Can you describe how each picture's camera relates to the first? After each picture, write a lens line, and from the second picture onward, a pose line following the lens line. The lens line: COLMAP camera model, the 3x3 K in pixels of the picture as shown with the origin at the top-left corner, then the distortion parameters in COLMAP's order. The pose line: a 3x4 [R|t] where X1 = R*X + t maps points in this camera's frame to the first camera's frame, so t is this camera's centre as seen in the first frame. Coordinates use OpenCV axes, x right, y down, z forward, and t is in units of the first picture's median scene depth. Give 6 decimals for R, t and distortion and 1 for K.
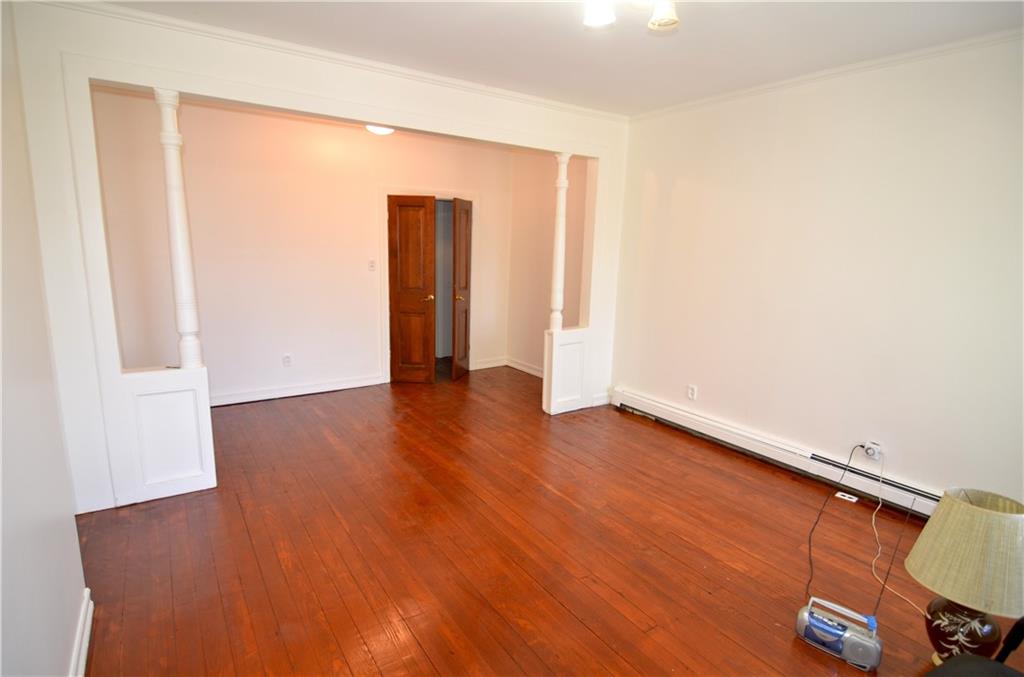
lens RADIAL K [[506.1, 0, 510.7], [0, 506.1, 336.9], [0, 0, 1]] dist [-0.011939, -0.005656]
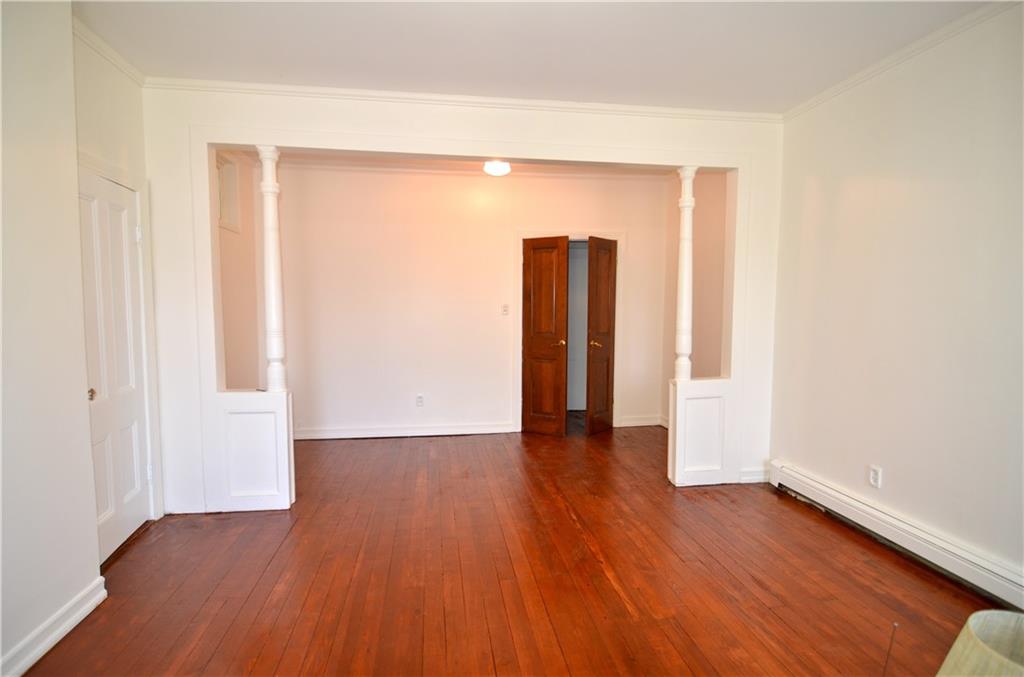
lens RADIAL K [[506.1, 0, 512.5], [0, 506.1, 338.7], [0, 0, 1]] dist [-0.011939, -0.005656]
pose [[0.902570, 0.004681, -0.430518, 0.192329], [-0.056001, 0.992722, -0.106611, 0.022959], [0.426886, 0.120334, 0.896264, 0.150518]]
